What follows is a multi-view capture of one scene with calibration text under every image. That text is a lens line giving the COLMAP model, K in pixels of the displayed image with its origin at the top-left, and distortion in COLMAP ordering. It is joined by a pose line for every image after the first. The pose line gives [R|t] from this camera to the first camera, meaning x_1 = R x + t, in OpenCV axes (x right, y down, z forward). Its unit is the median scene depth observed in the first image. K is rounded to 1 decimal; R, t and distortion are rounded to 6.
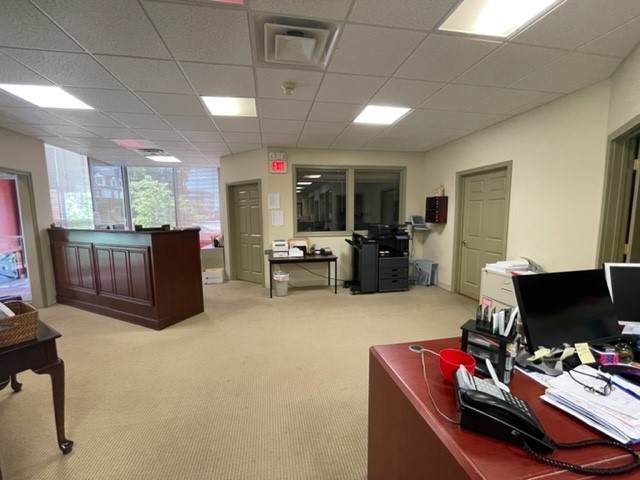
lens RADIAL K [[262.2, 0, 319.2], [0, 262.2, 240.8], [0, 0, 1]] dist [-0.002417, -0.000095]
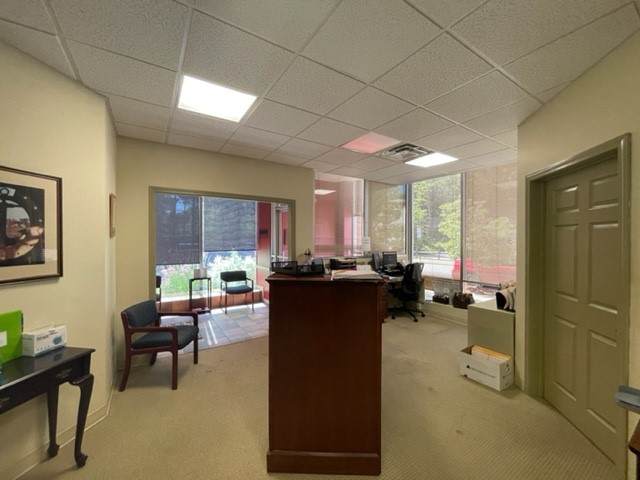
lens RADIAL K [[262.2, 0, 321.3], [0, 262.2, 241.6], [0, 0, 1]] dist [-0.002417, -0.000095]
pose [[0.381465, 0.021263, -0.924139, -0.067882], [-0.103543, 0.994427, -0.019860, -0.059381], [0.918566, 0.103264, 0.381540, 0.505746]]
